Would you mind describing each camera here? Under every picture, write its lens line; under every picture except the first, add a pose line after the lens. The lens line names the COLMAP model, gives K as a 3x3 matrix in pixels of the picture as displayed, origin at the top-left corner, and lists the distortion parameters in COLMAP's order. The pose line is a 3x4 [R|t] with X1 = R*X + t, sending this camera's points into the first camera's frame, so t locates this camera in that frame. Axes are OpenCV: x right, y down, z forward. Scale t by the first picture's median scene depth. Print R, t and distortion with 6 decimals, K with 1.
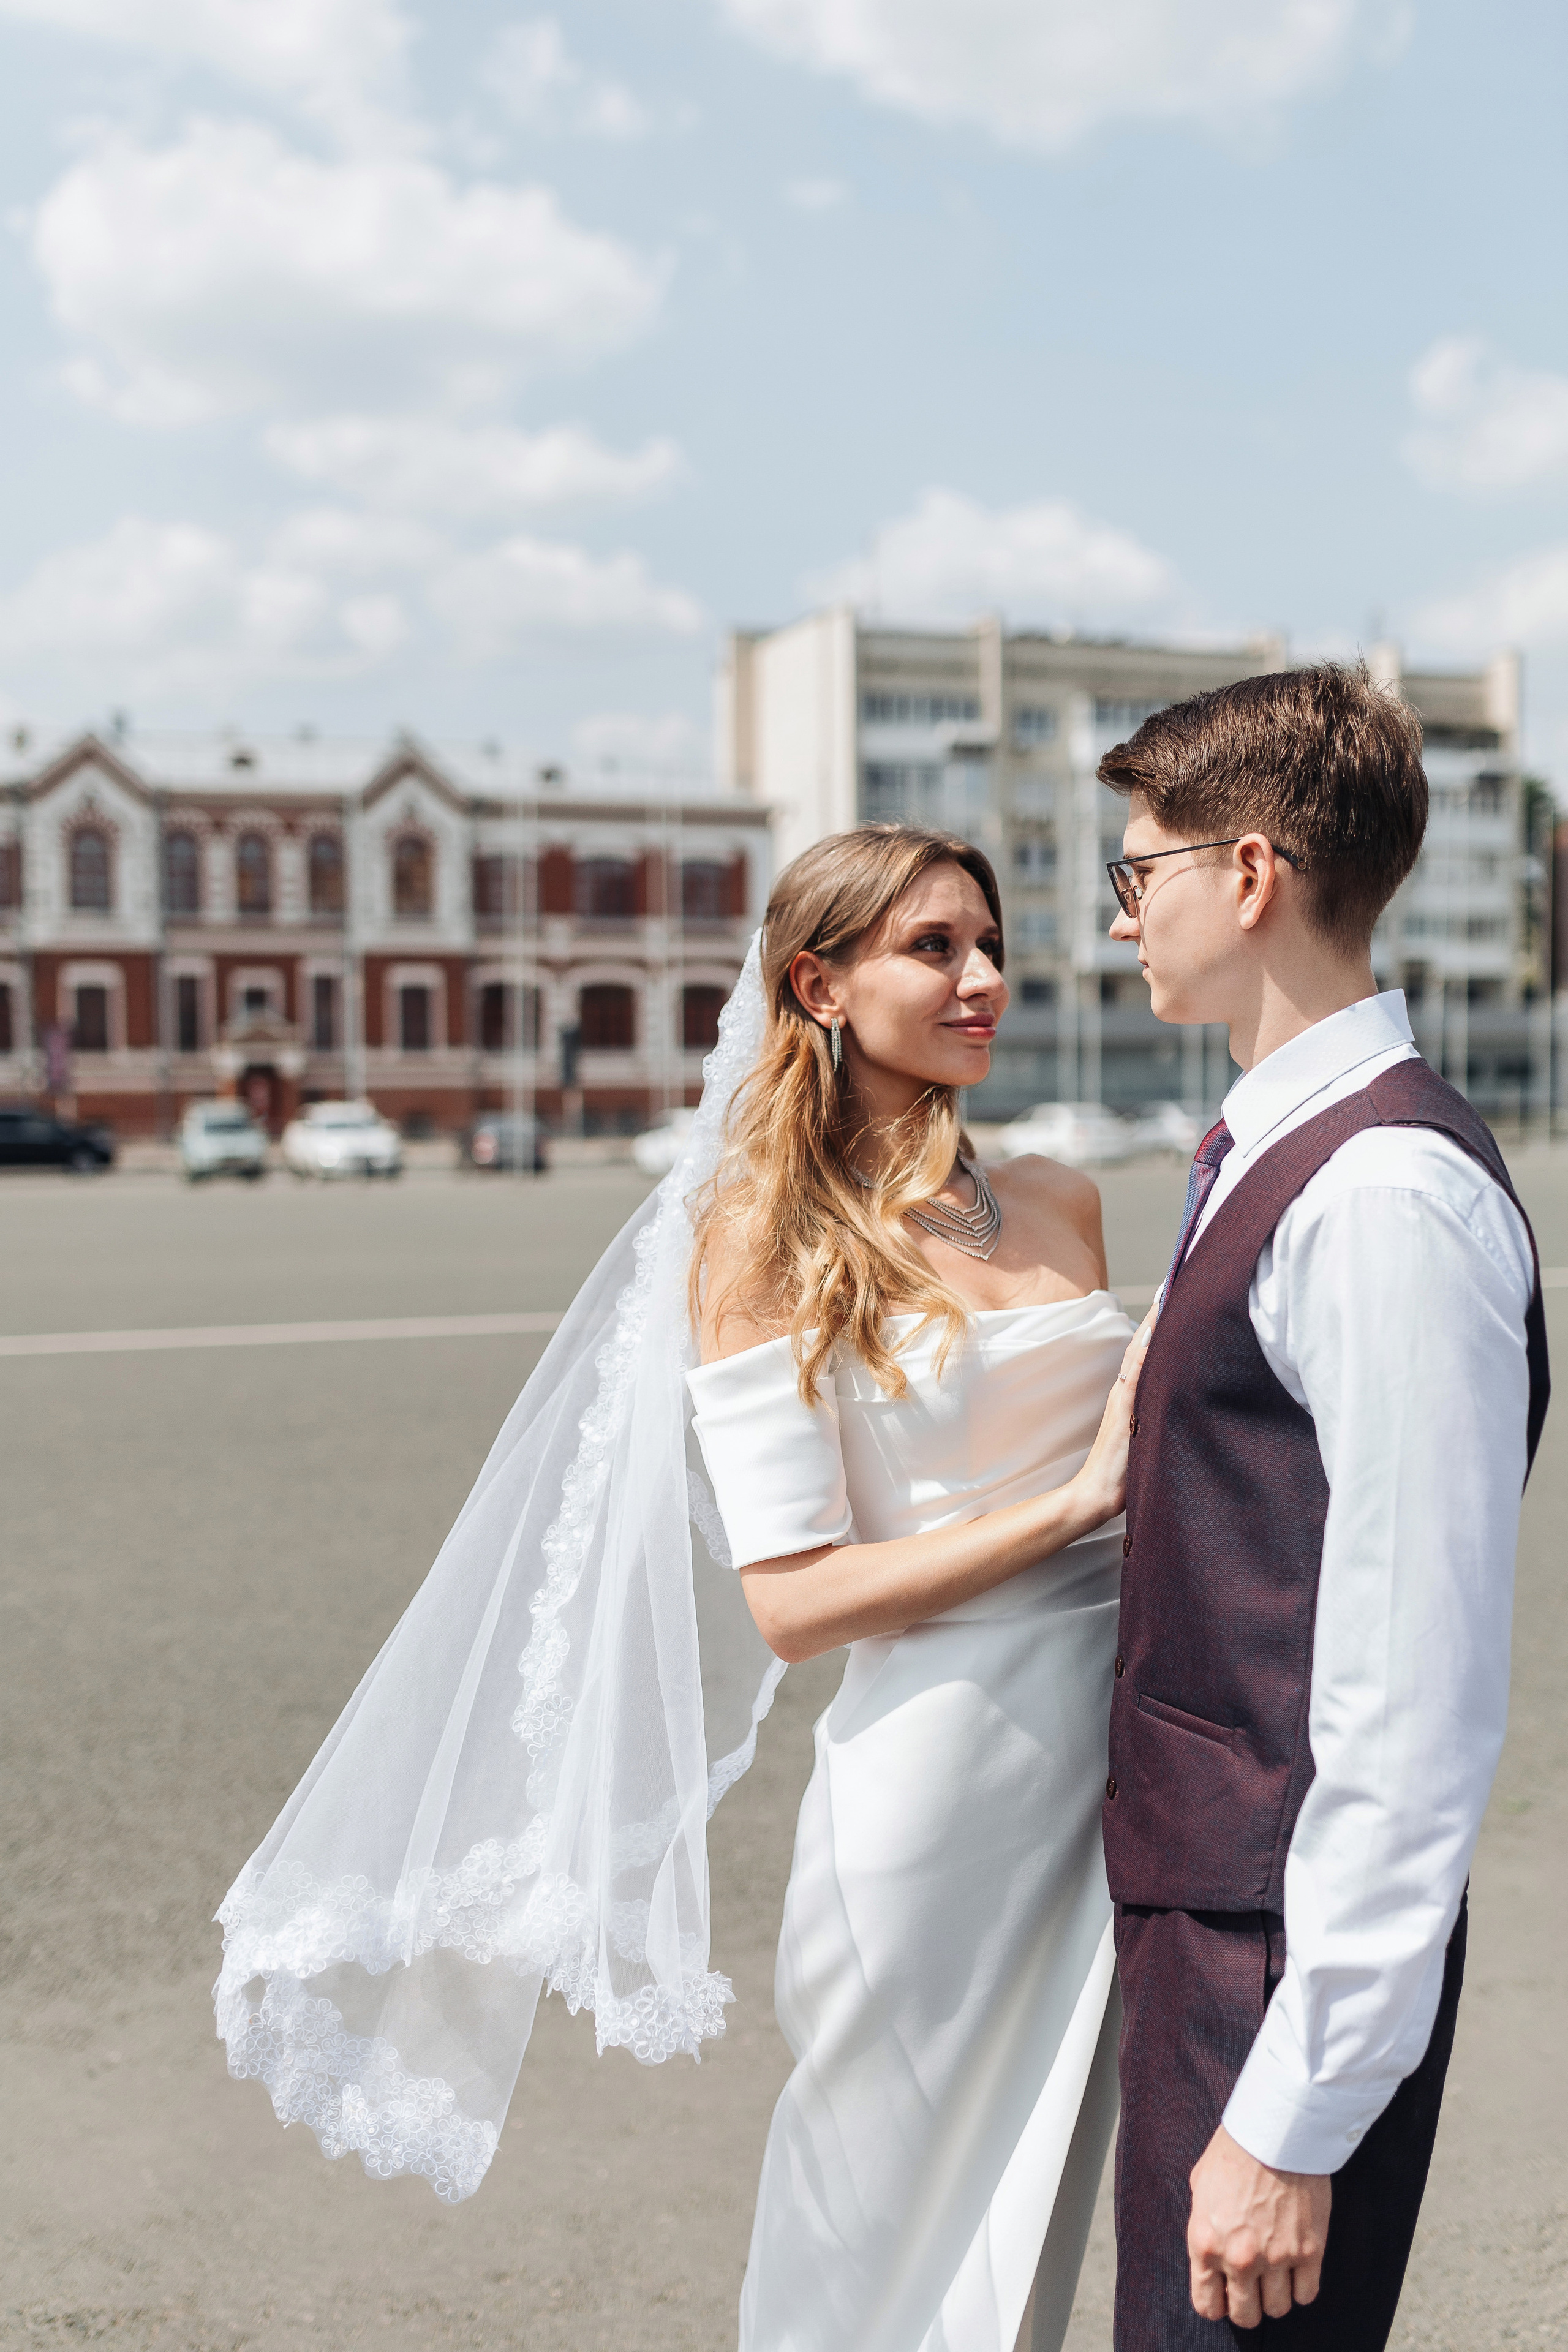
lens RADIAL K [[2165.2, 0, 763.0], [0, 2165.2, 1150.6], [0, 0, 1]] dist [-0.017327, 0.000000]
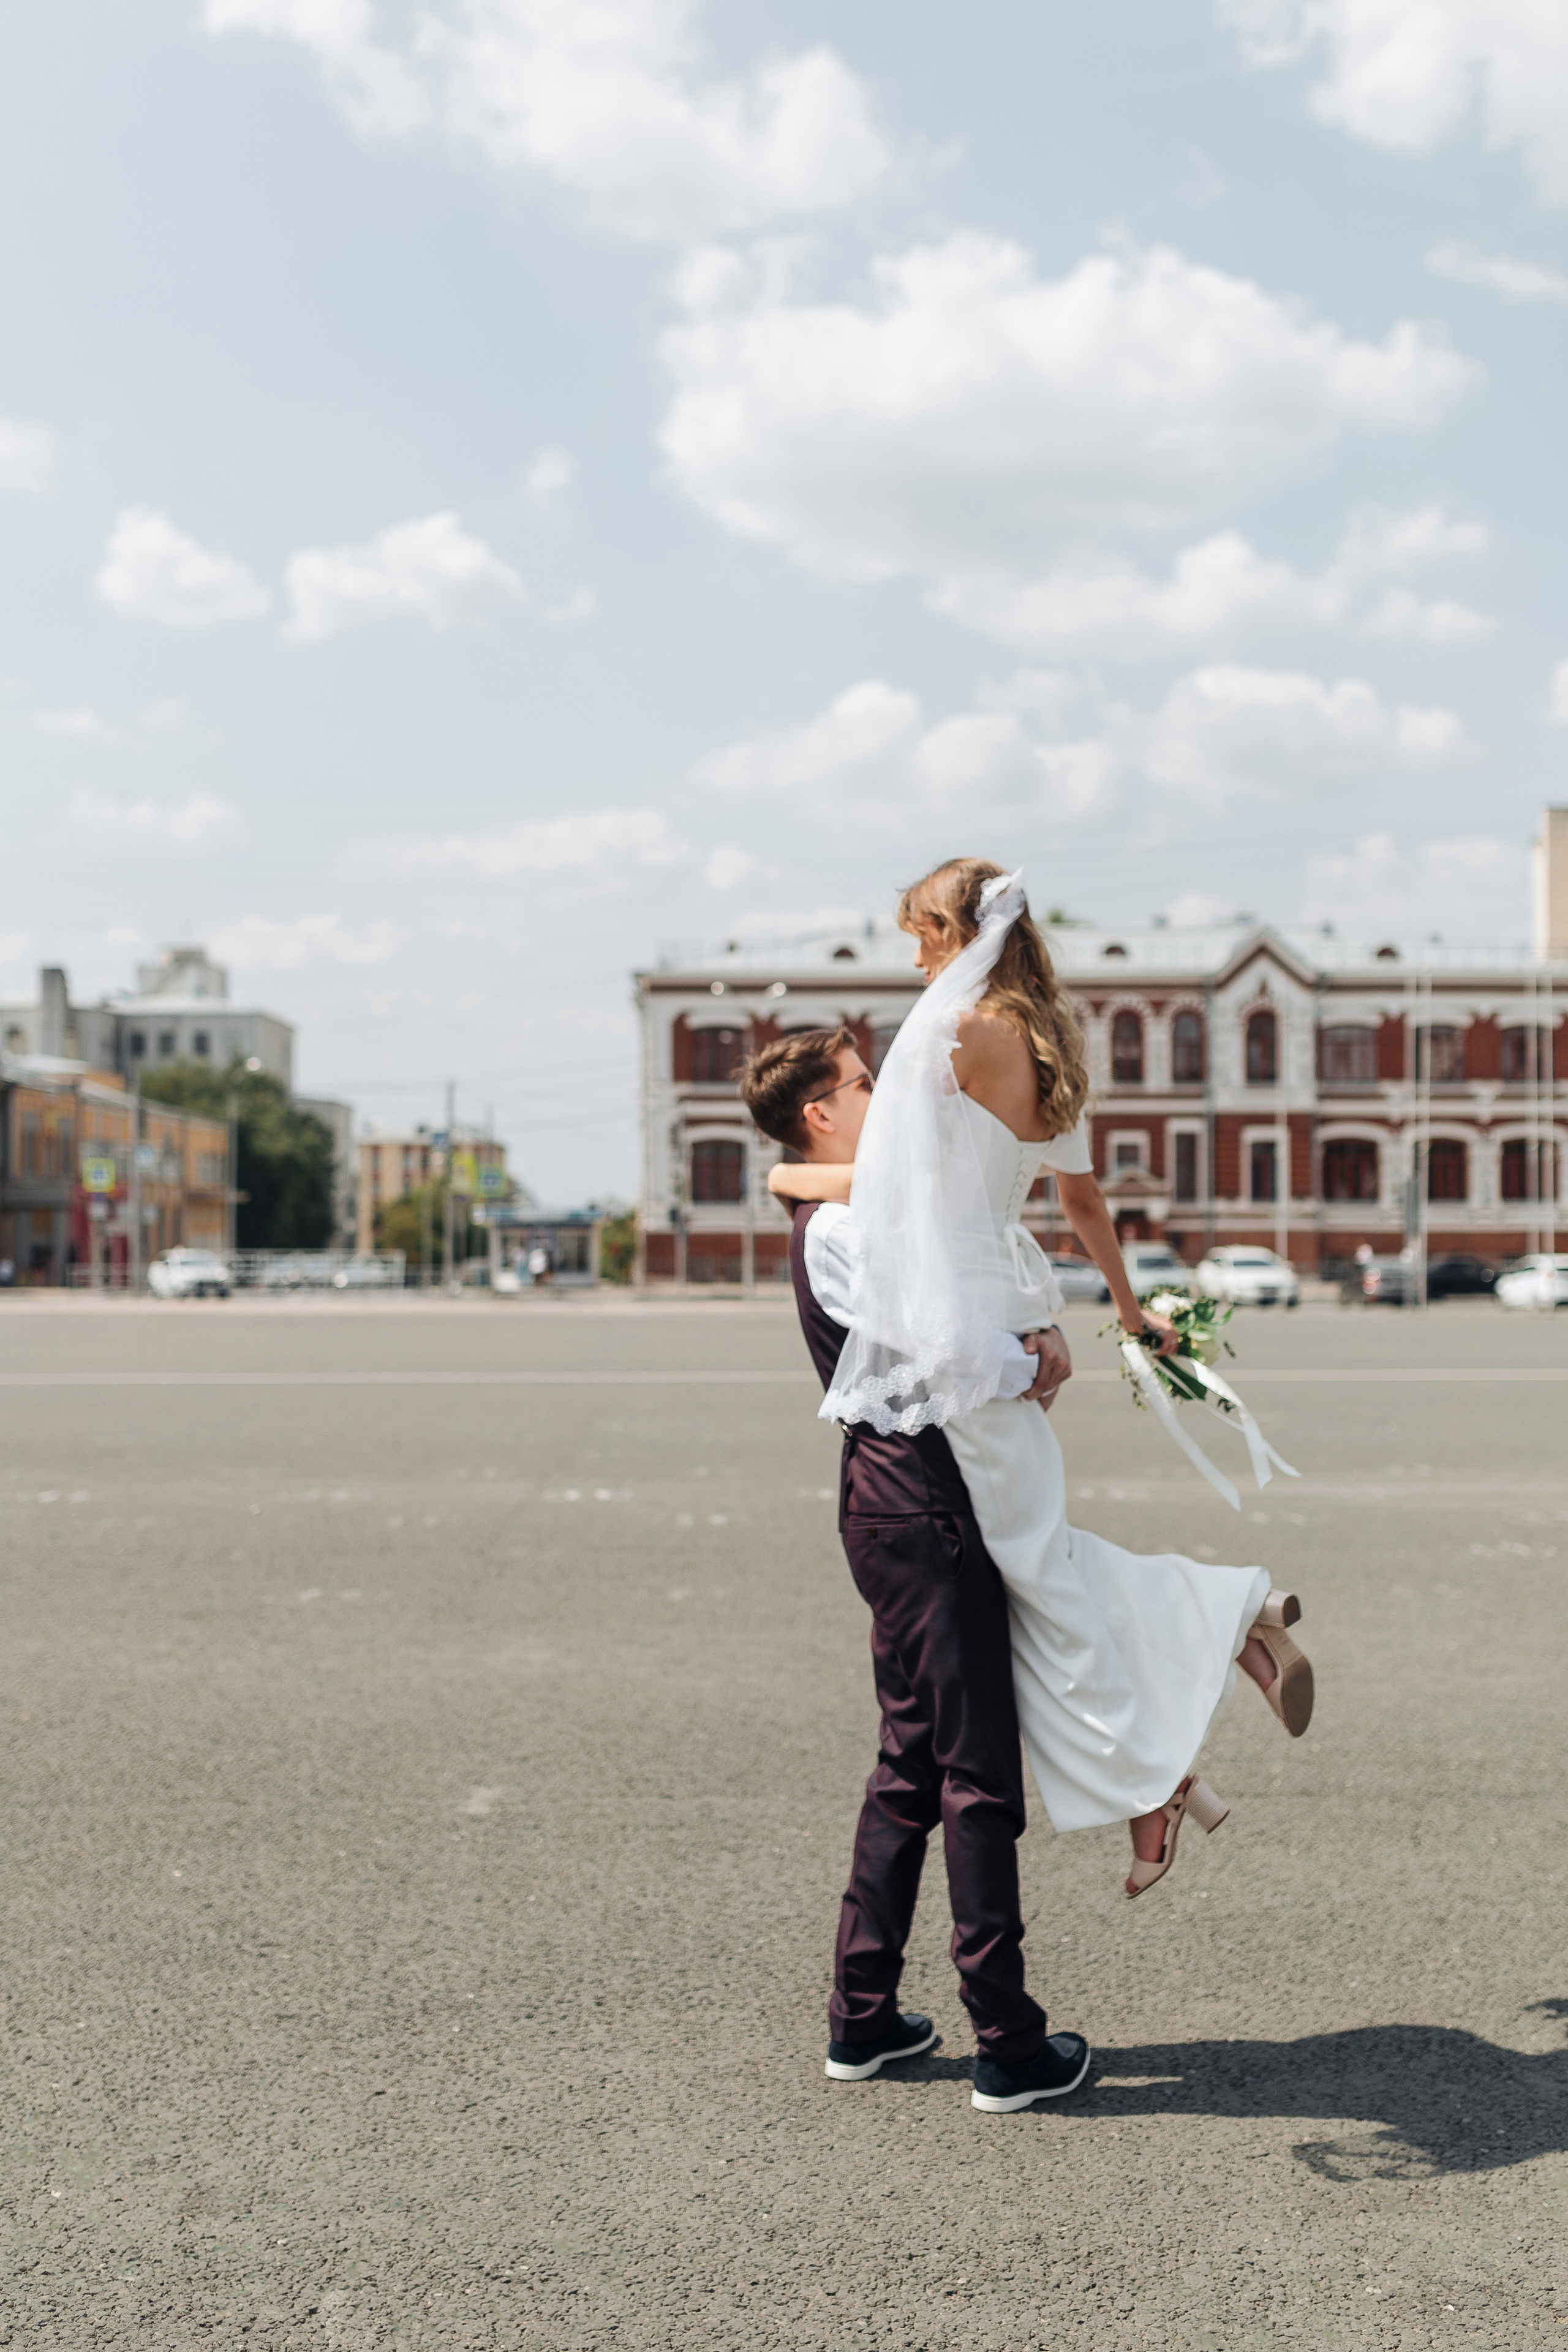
lens RADIAL K [[2245.6, 0, 822.7], [0, 2245.6, 1219.1], [0, 0, 1]] dist [-0.016167, 0.000000]
pose [[0.953565, 0.005499, -0.301137, -0.027584], [-0.016567, 0.999277, -0.034209, 0.006624], [0.300731, 0.037610, 0.952967, -0.167816]]
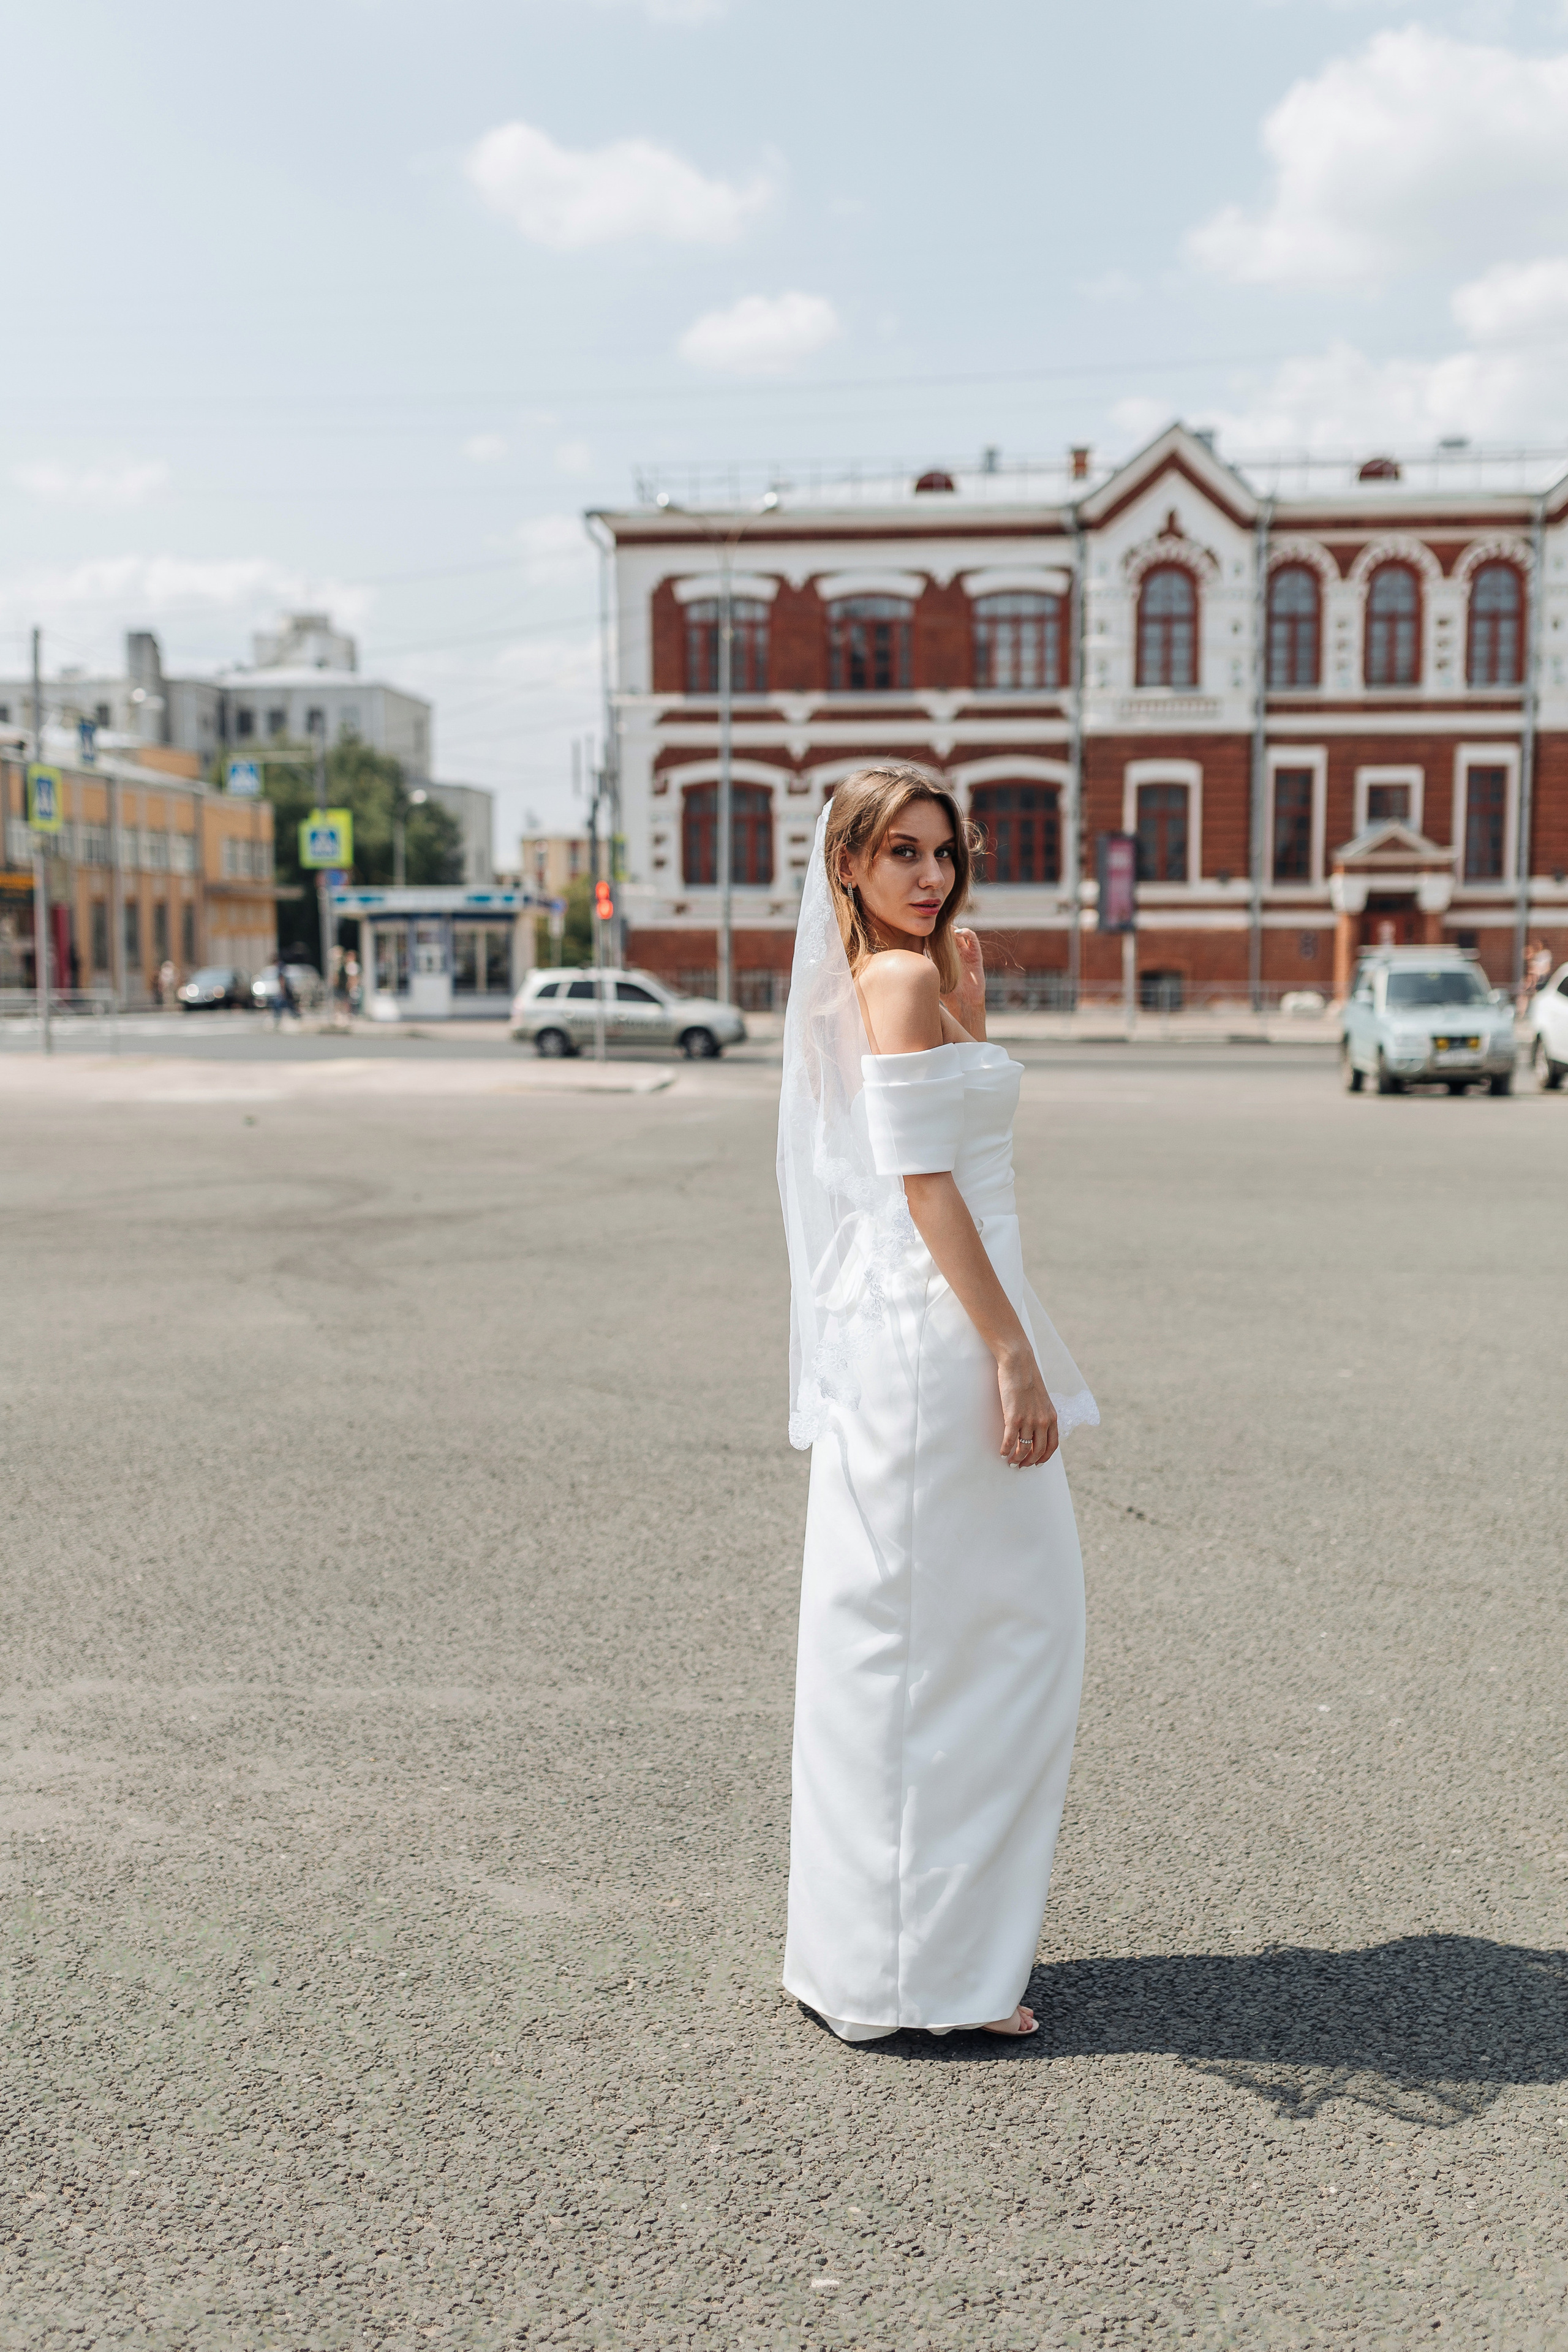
lens RADIAL K [[2165.2, 0, 775.5], [0, 2165.2, 1175.2], [0, 0, 1]] dist [-0.017327, 0.000000]
pose [[0.902669, 0.056235, -0.426646, -0.099148], [-0.023169, 0.996338, 0.082304, -0.002669], [0.429712, -0.064408, 0.900666, 0.250781]]
